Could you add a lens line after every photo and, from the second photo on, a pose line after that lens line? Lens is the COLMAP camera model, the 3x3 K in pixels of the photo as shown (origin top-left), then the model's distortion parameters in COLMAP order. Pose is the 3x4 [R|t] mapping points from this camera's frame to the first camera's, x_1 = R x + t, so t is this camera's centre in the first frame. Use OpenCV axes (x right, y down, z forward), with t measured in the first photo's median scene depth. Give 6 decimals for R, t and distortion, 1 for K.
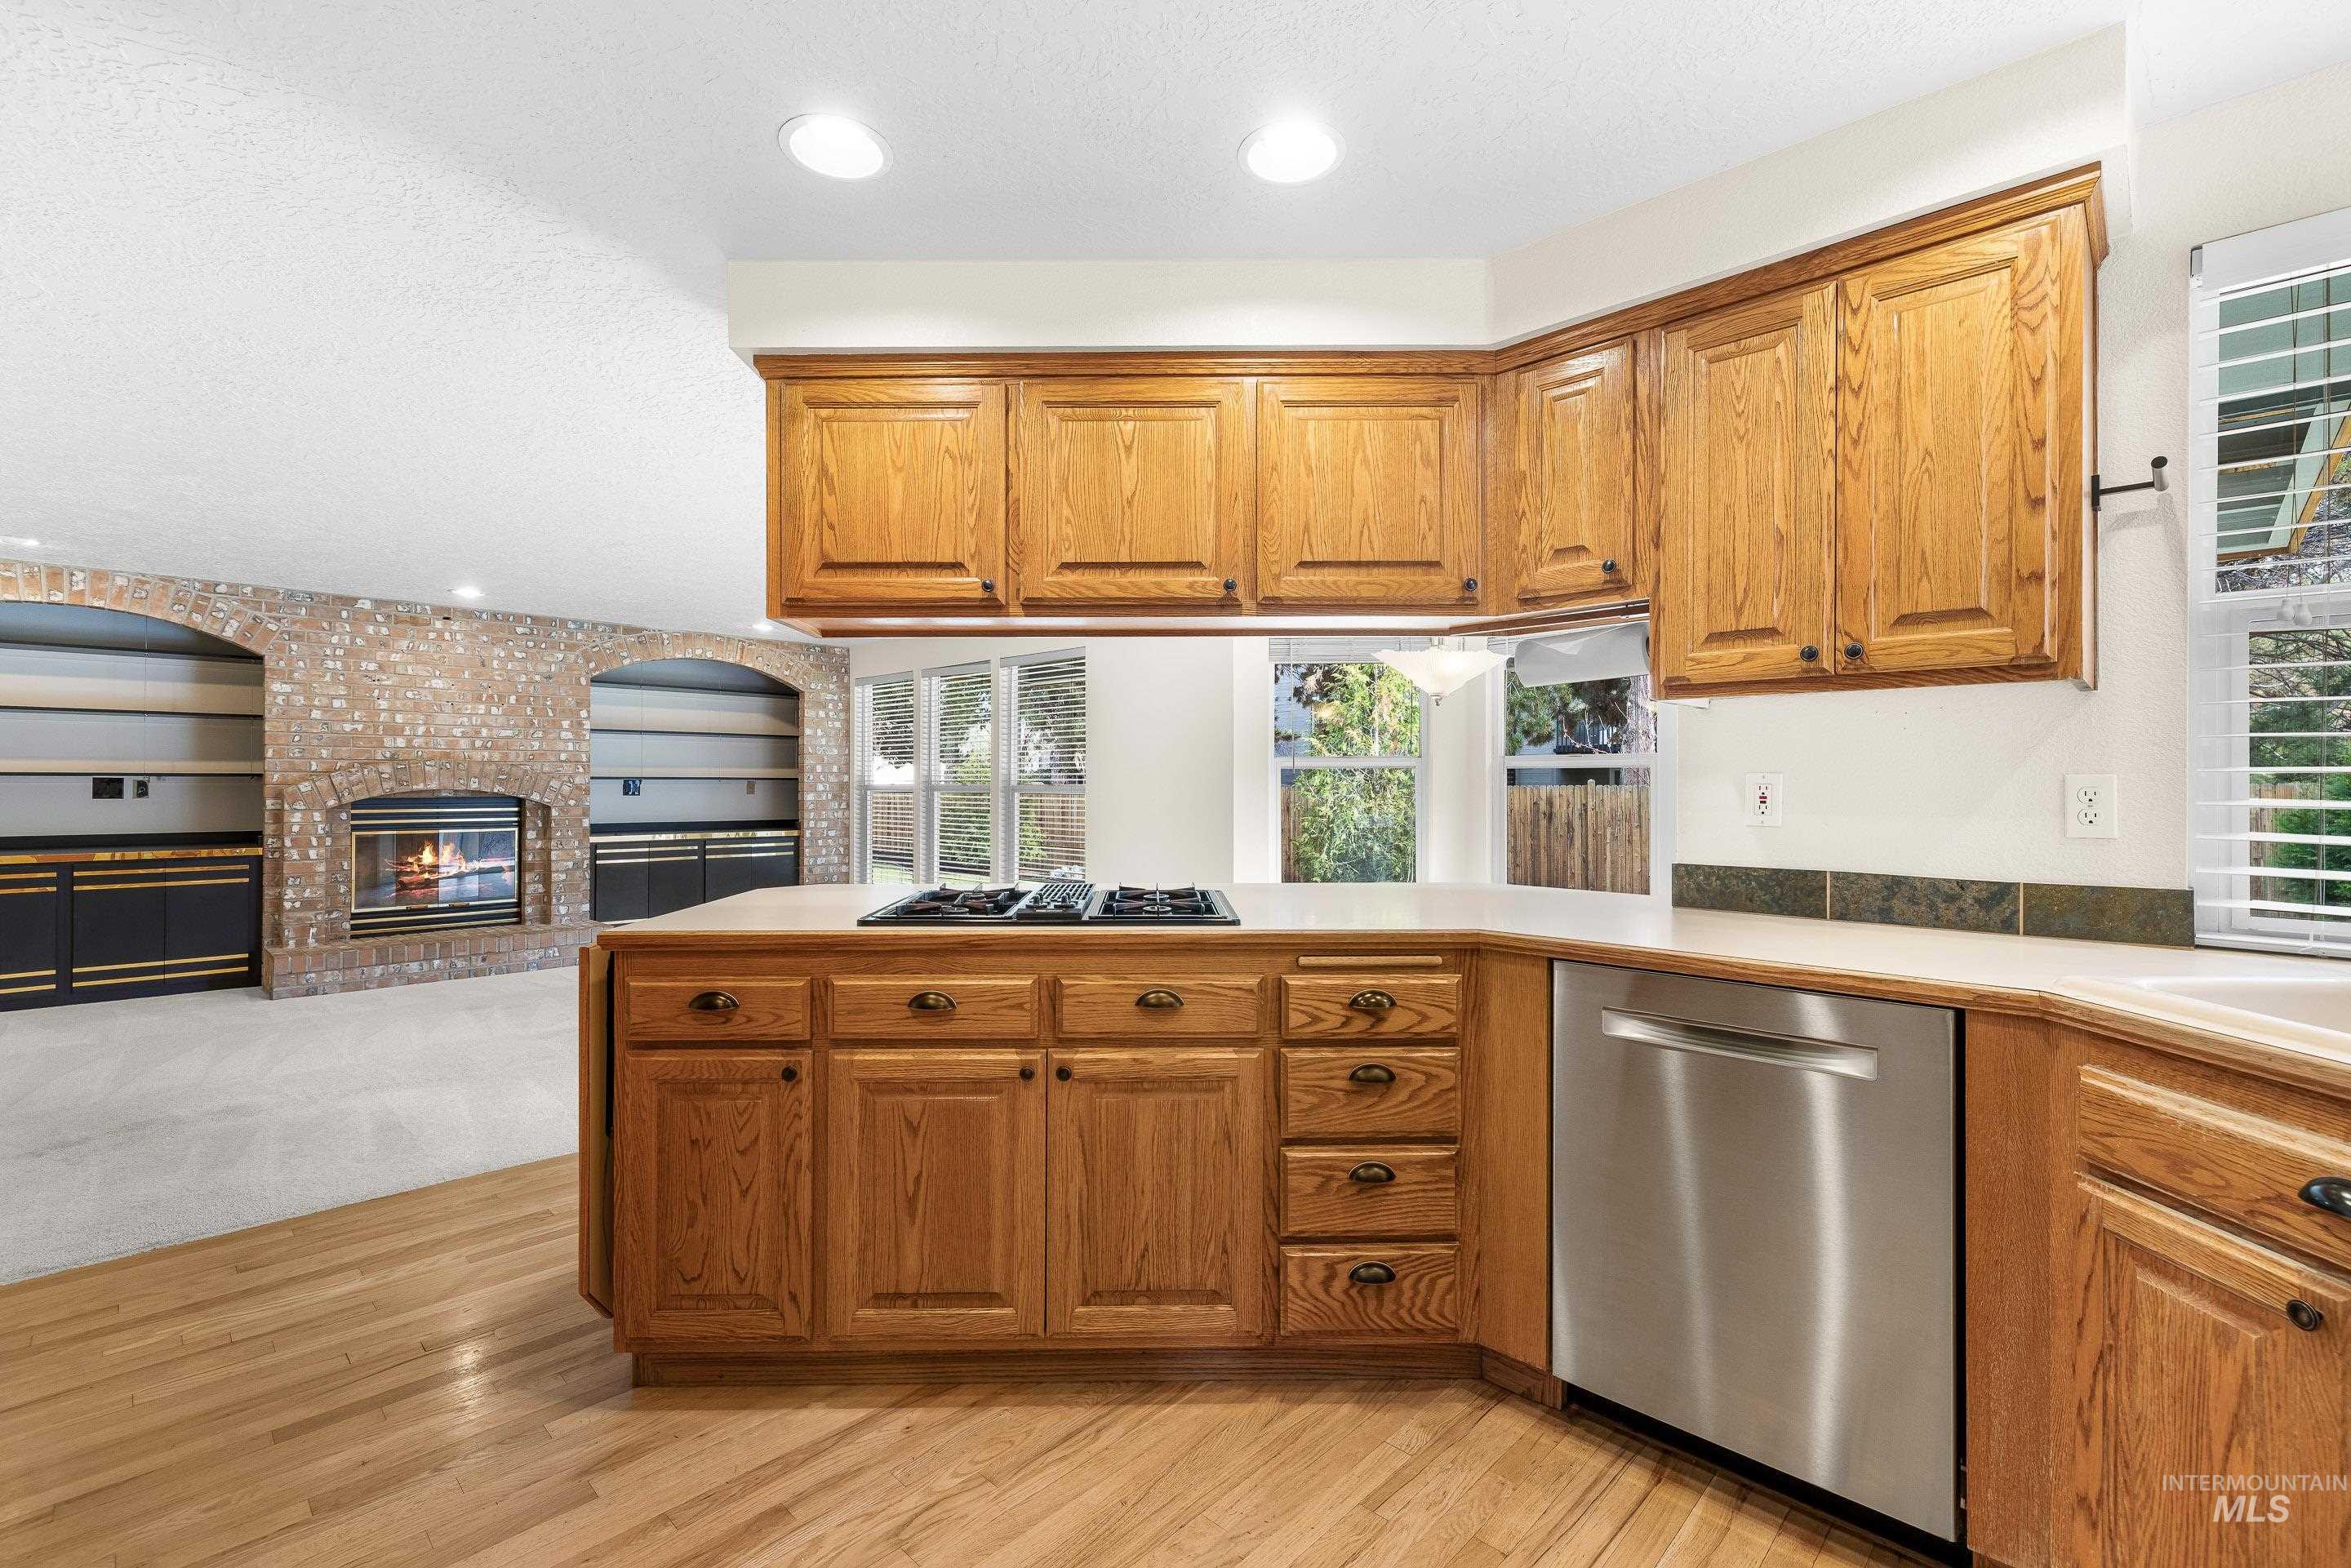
lens RADIAL K [[1016.2, 0, 1180.6], [0, 1016.2, 783.6], [0, 0, 1]] dist [-0.000807, 0.000017]
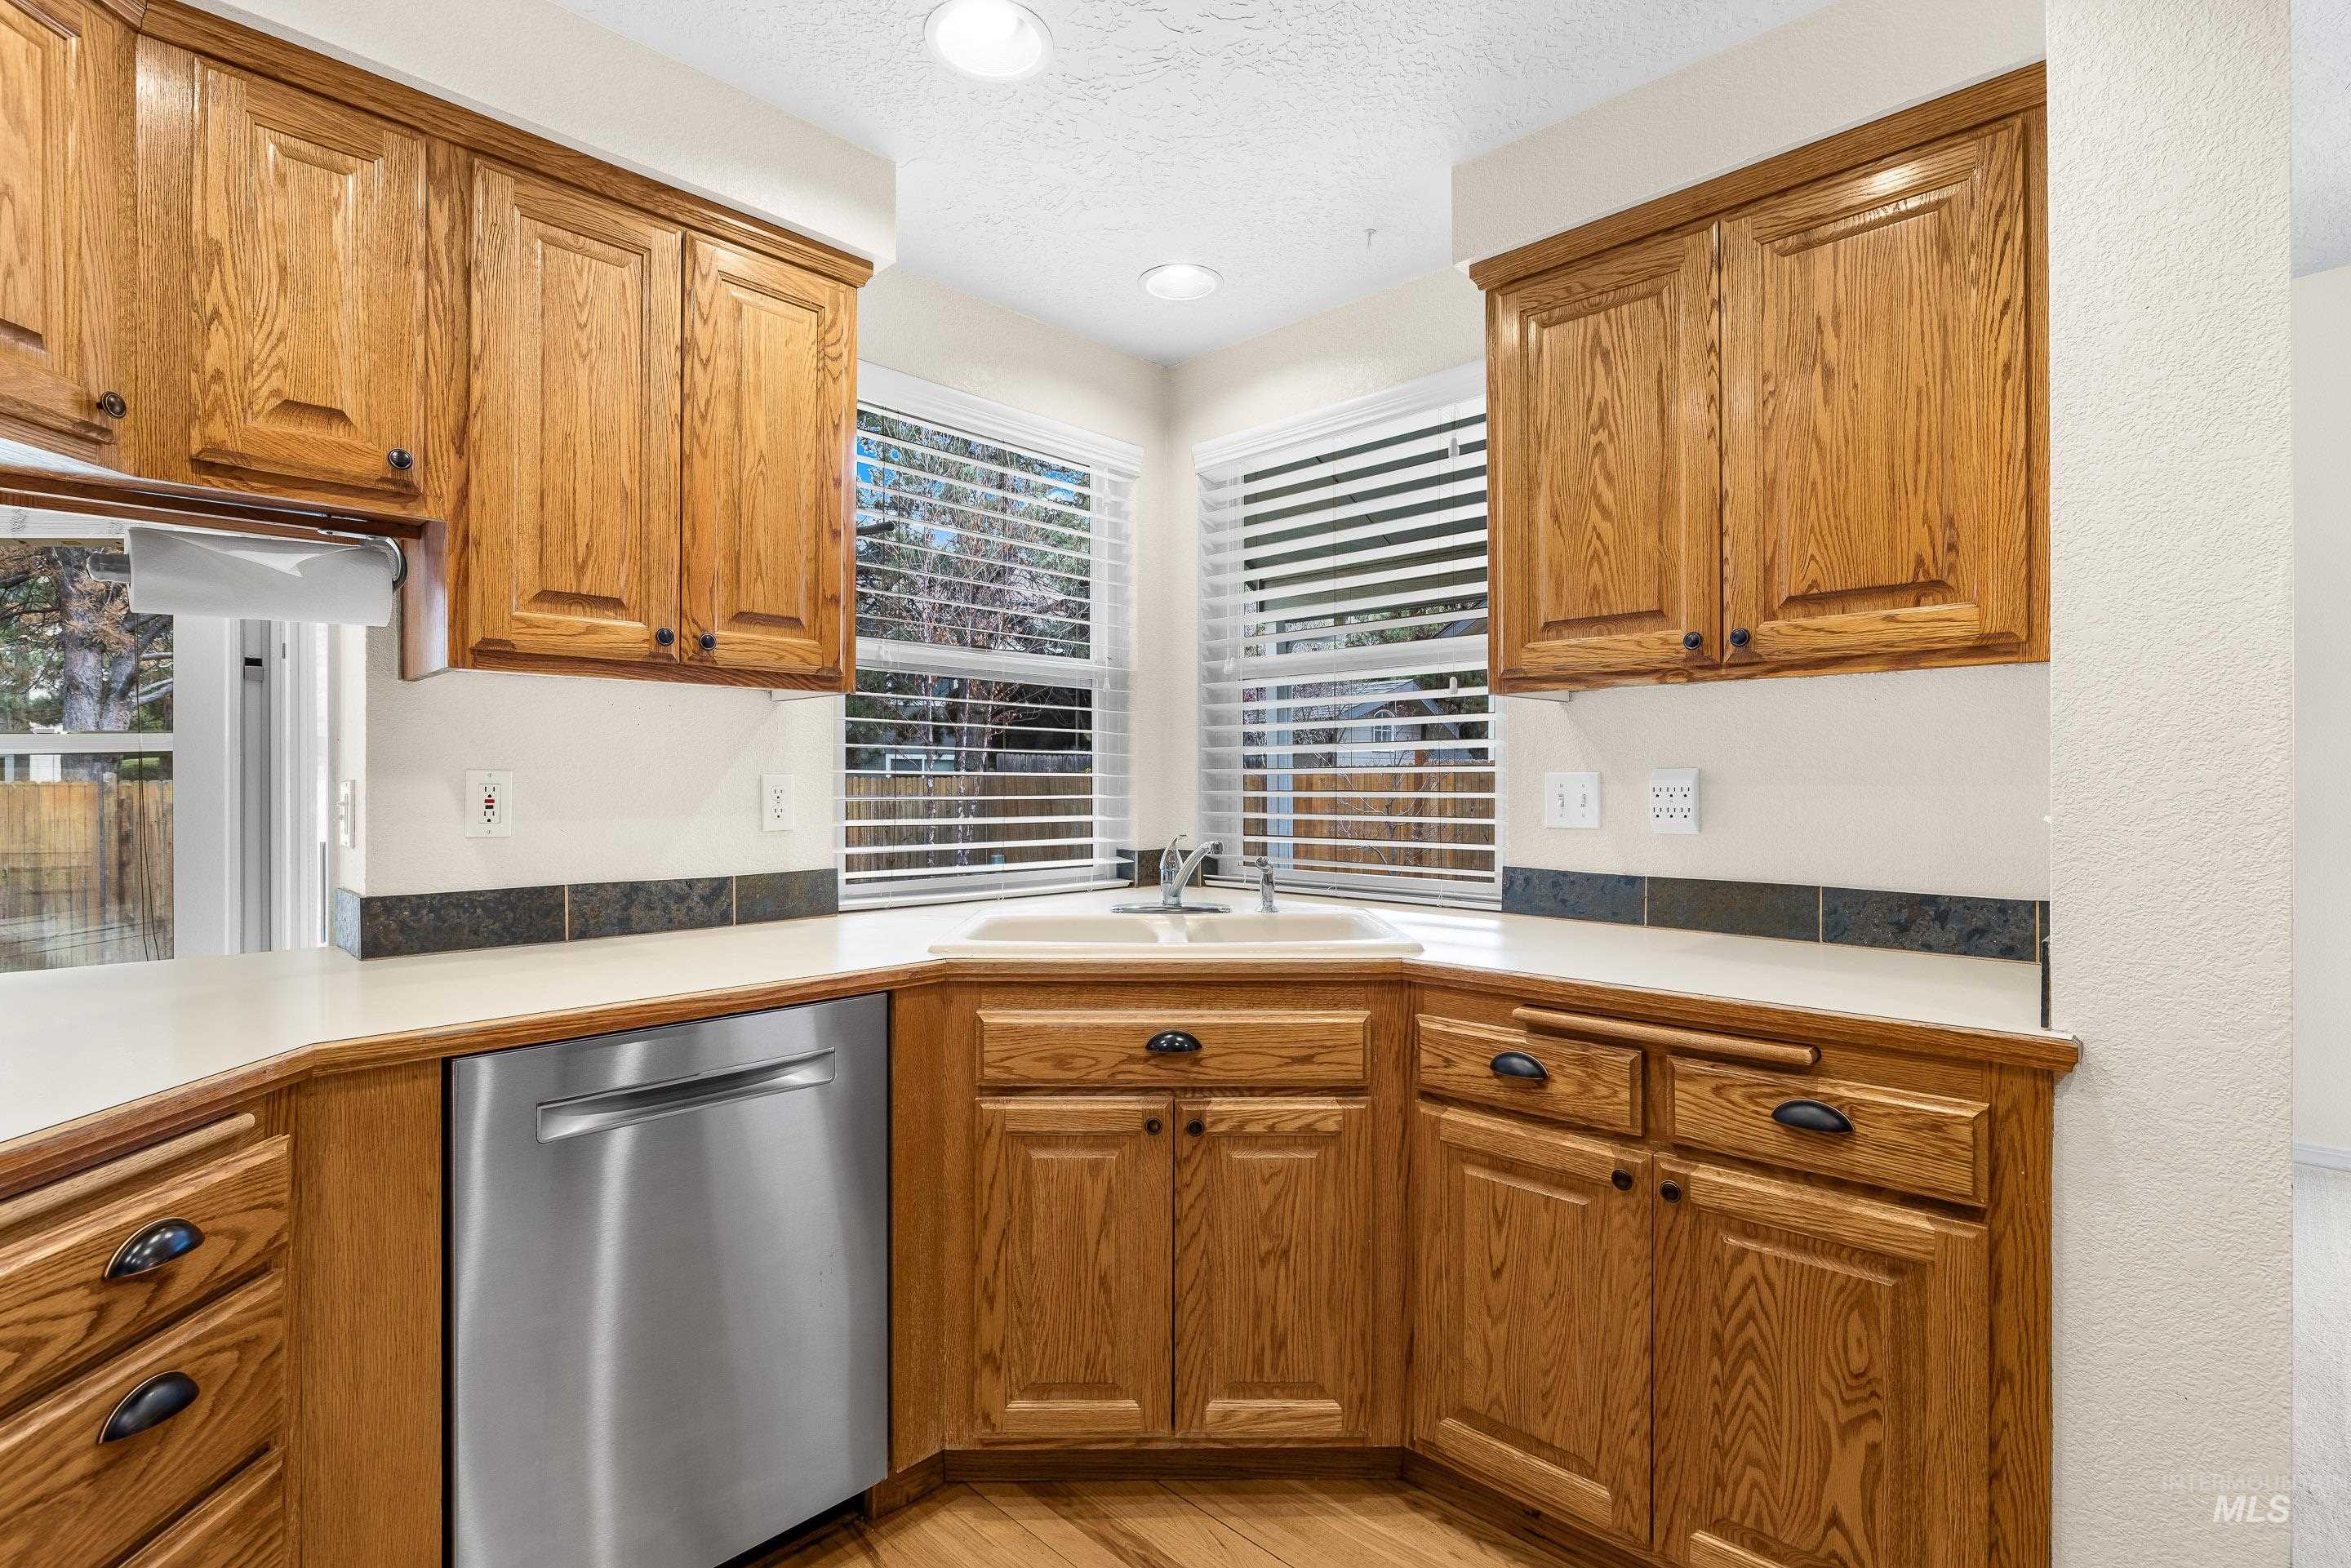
lens RADIAL K [[1065.4, 0, 1223.4], [0, 1065.4, 781.2], [0, 0, 1]] dist [-0.008404, 0.000401]
pose [[0.007825, -0.001131, 0.999969, -0.298679], [-0.000261, 0.999999, 0.001133, -0.003471], [-0.999969, -0.000270, 0.007825, 0.500829]]
